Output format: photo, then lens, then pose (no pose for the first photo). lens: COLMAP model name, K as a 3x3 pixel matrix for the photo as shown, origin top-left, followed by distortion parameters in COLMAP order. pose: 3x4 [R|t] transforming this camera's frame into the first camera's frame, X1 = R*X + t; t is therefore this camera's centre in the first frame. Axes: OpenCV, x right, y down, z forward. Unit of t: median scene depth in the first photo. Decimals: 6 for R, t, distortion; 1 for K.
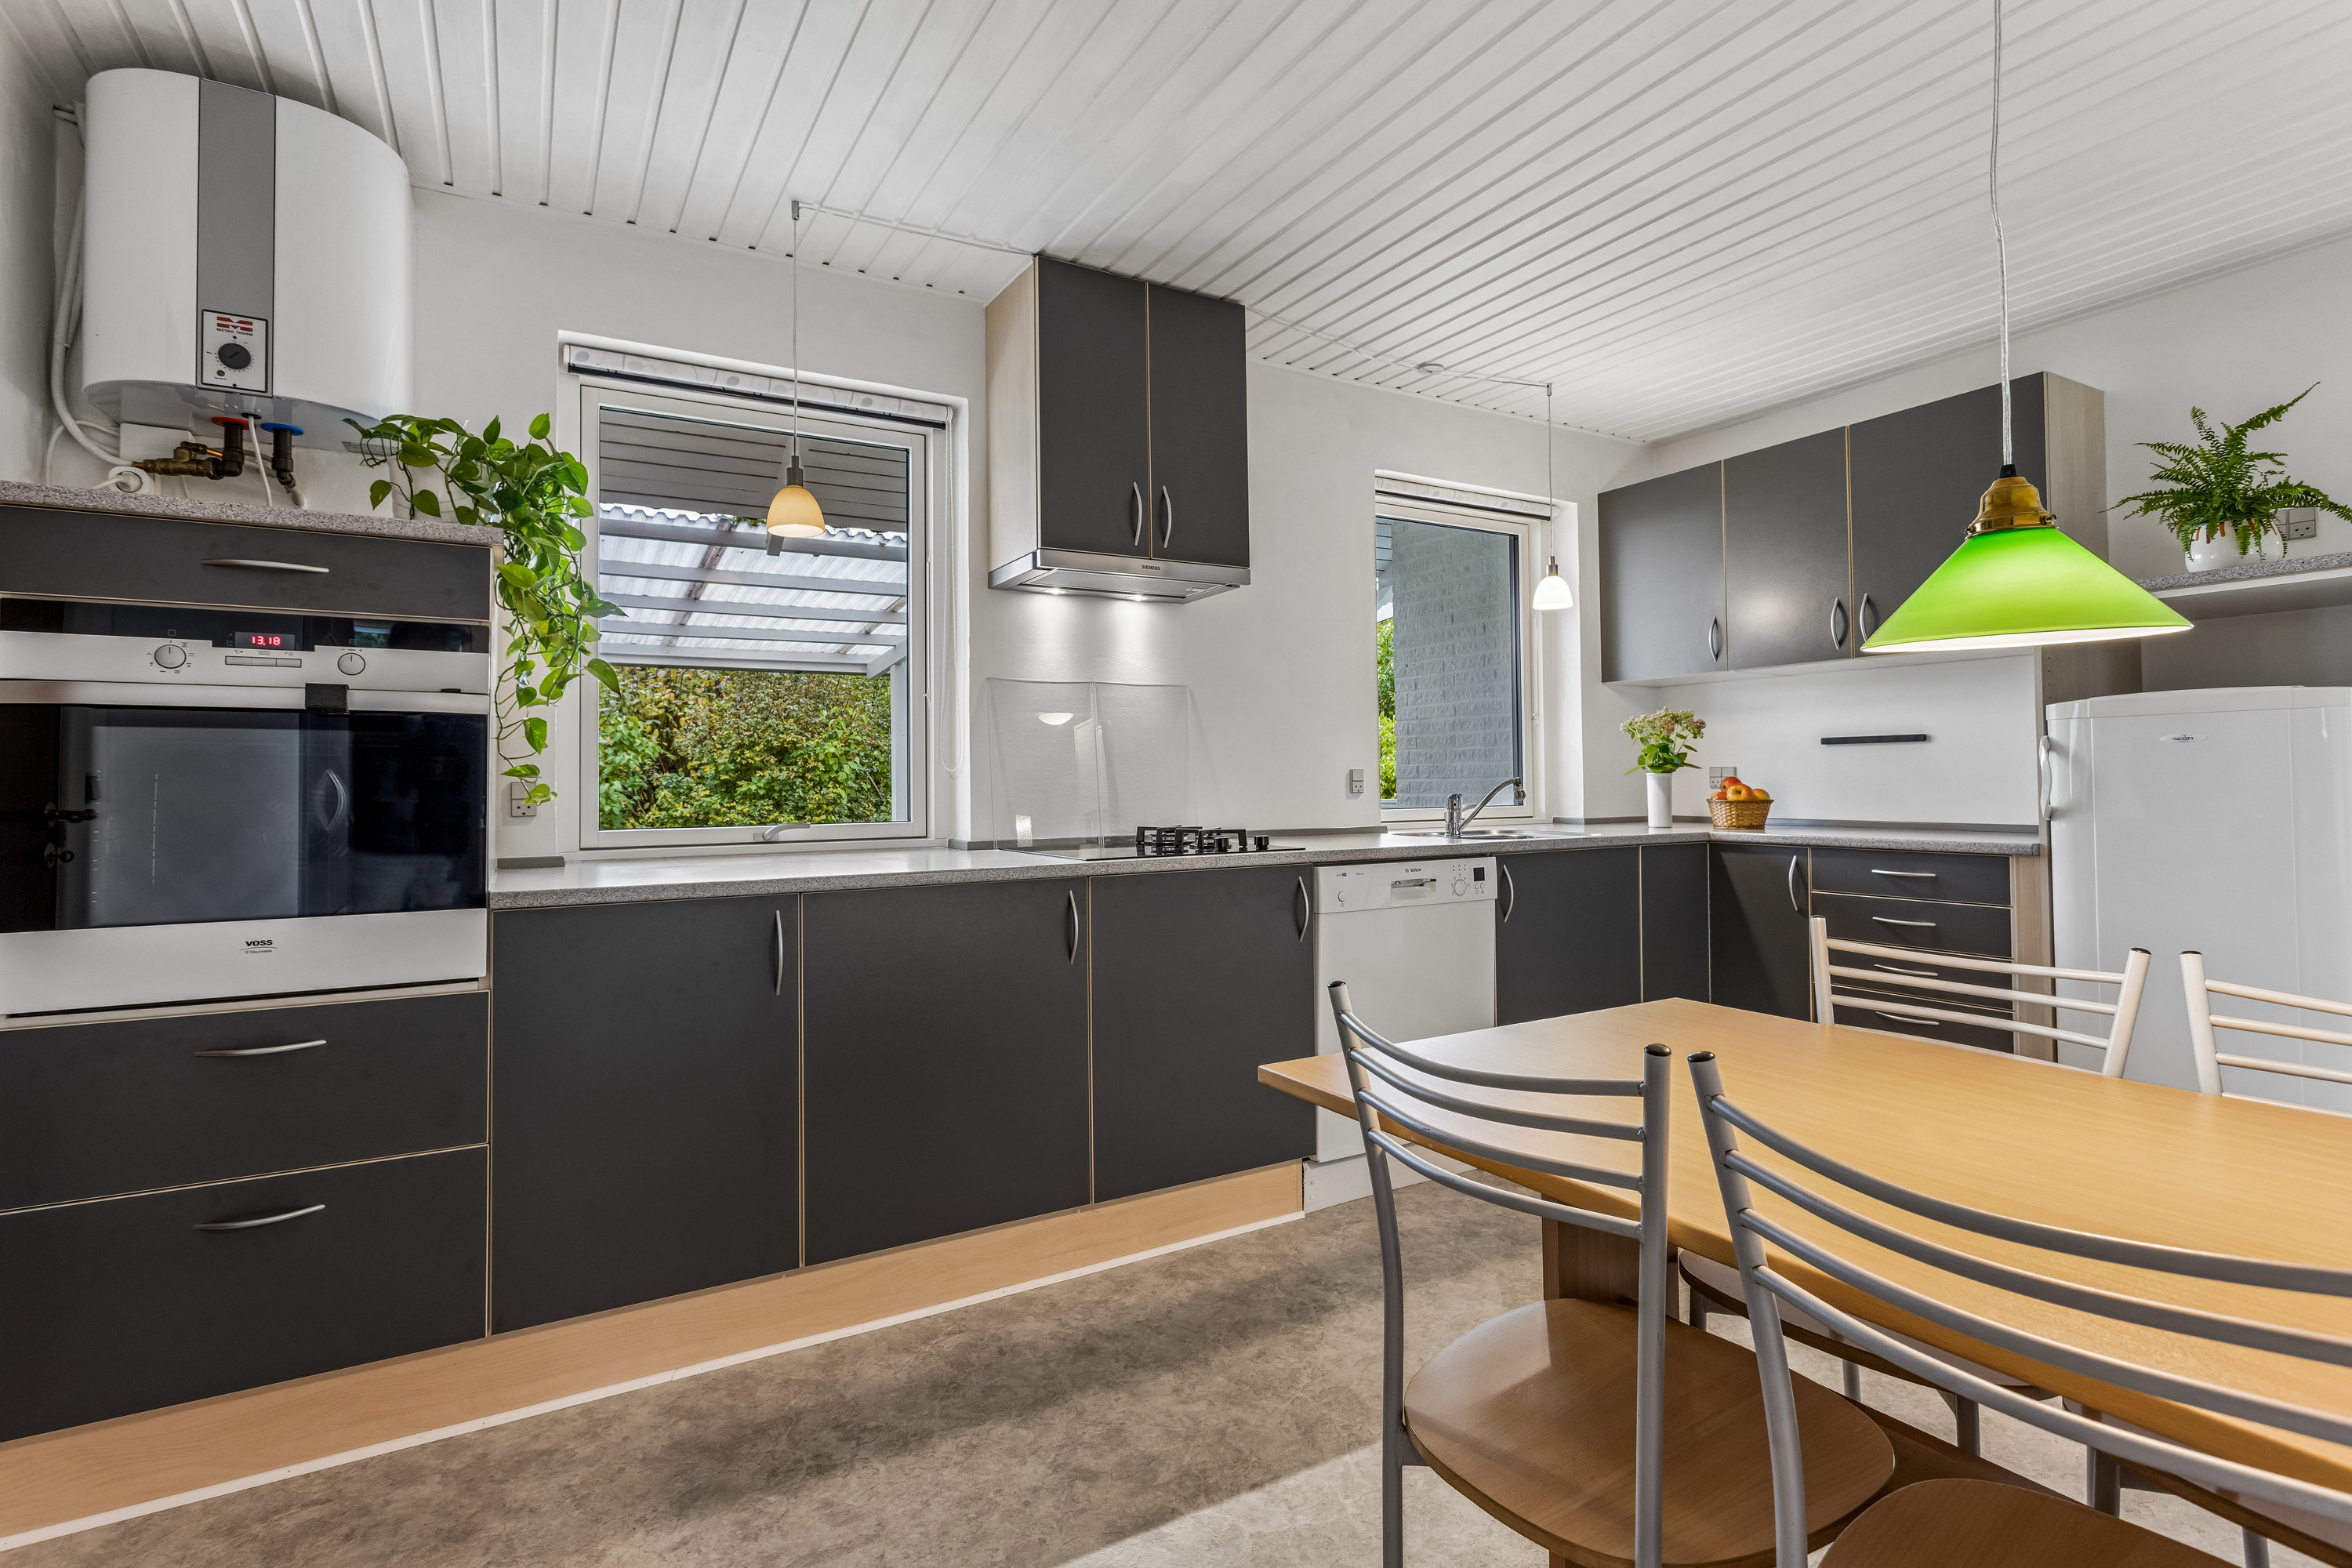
lens RADIAL K [[1141.4, 0, 1174.2], [0, 1141.4, 749.9], [0, 0, 1]] dist [0.009401, -0.000368]
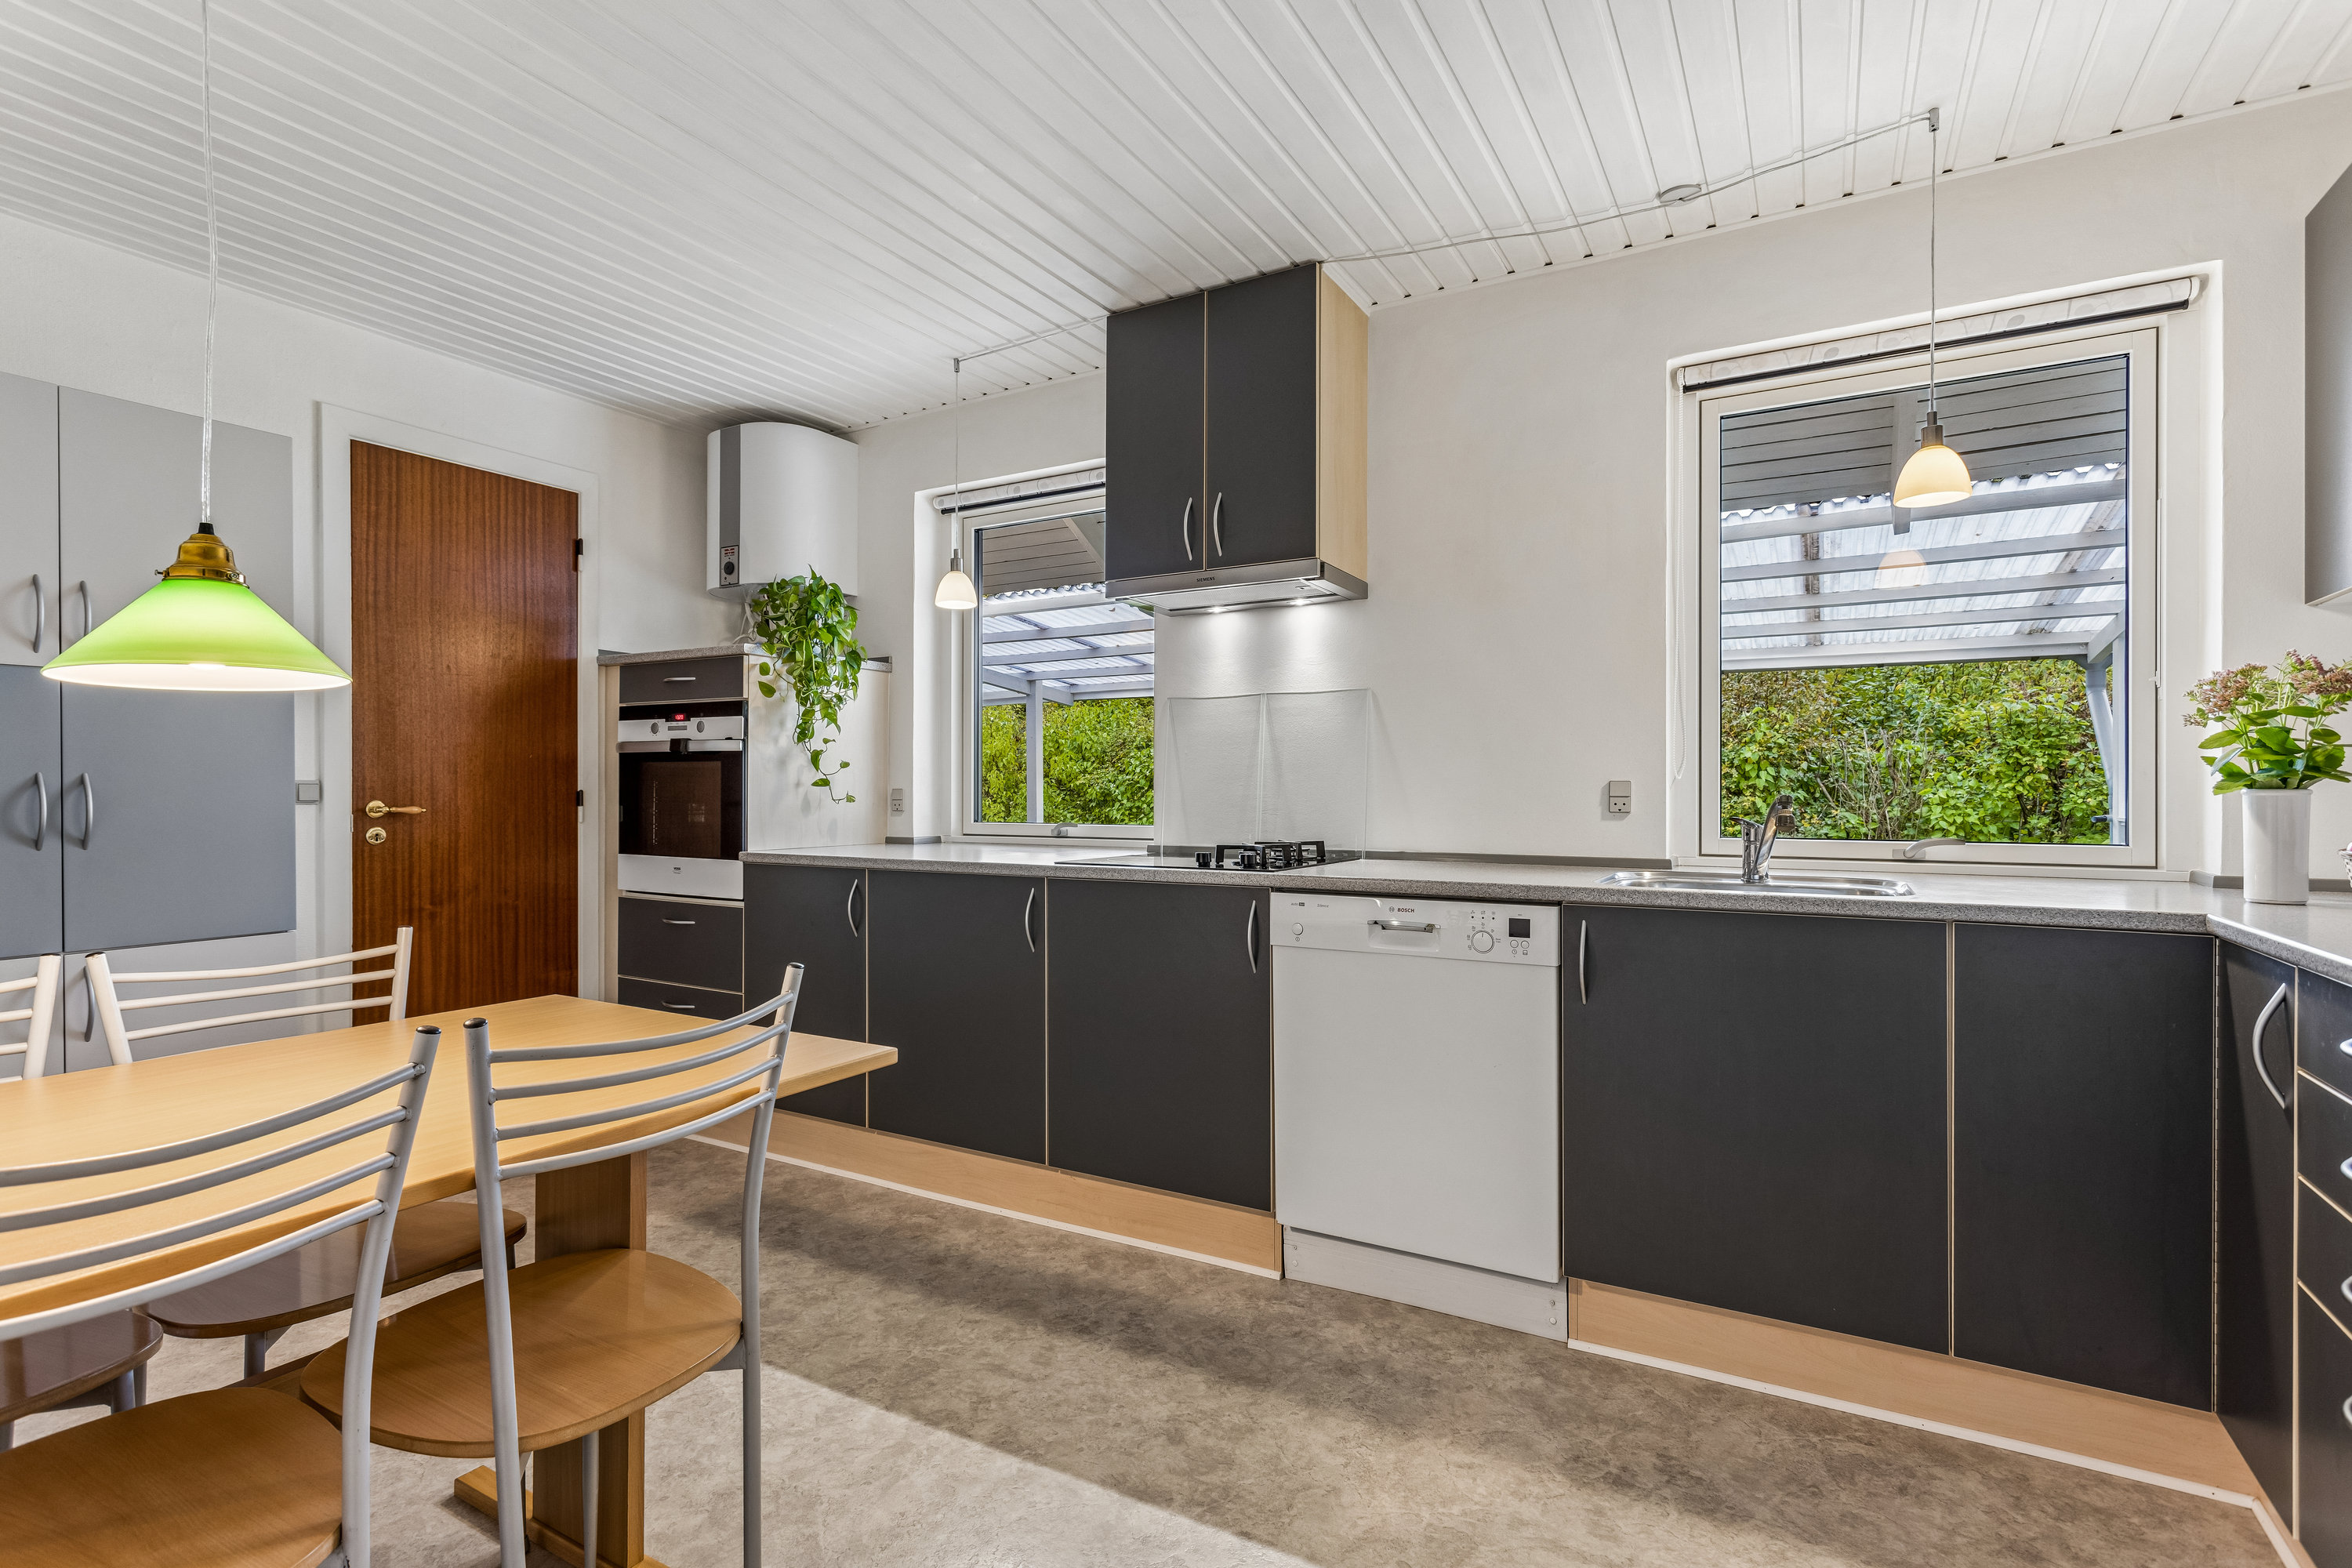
lens RADIAL K [[1118.7, 0, 1166.4], [0, 1118.7, 787.9], [0, 0, 1]] dist [-0.001412, -0.000113]
pose [[0.491355, 0.008826, -0.870914, 0.849170], [0.018967, 0.999603, 0.020832, 0.001156], [0.870753, -0.026755, 0.490993, 0.507400]]
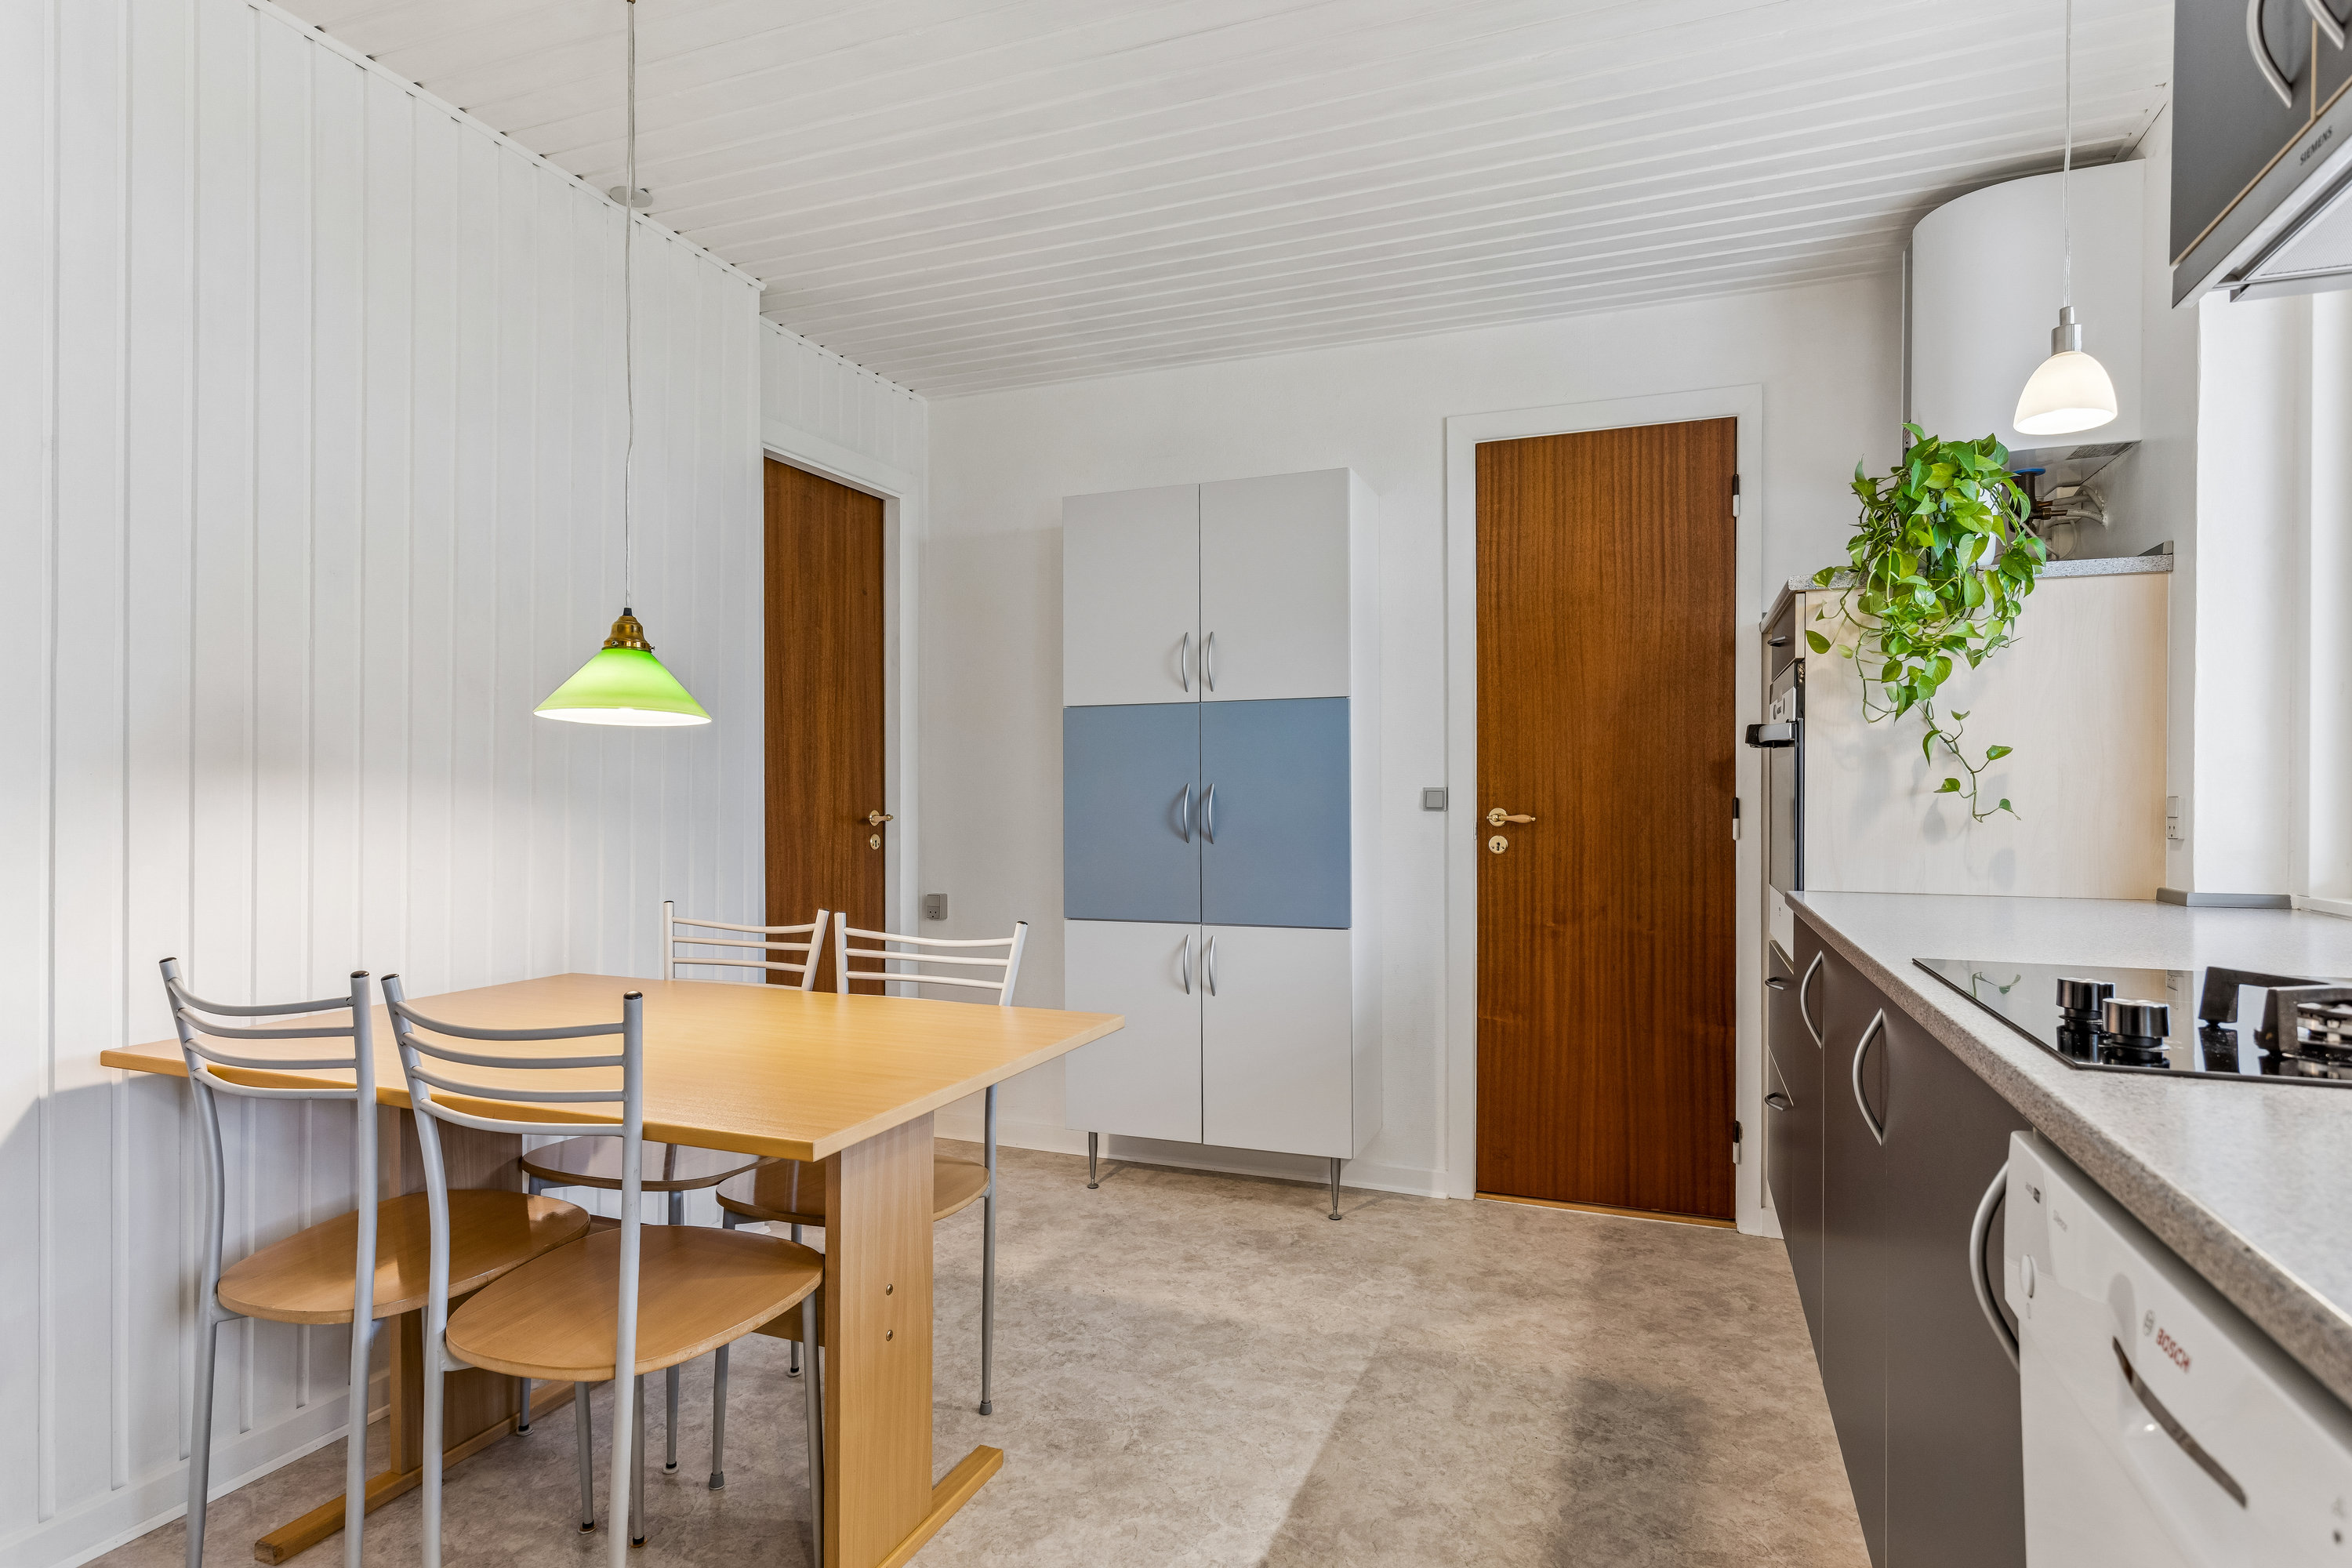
lens RADIAL K [[1232.9, 0, 1170.7], [0, 1232.9, 797.1], [0, 0, 1]] dist [0.000203, 0.000073]
pose [[-0.789041, 0.009949, -0.614260, 0.469209], [0.023479, 0.999627, -0.013968, 0.020652], [0.613892, -0.025443, -0.788980, 1.118909]]
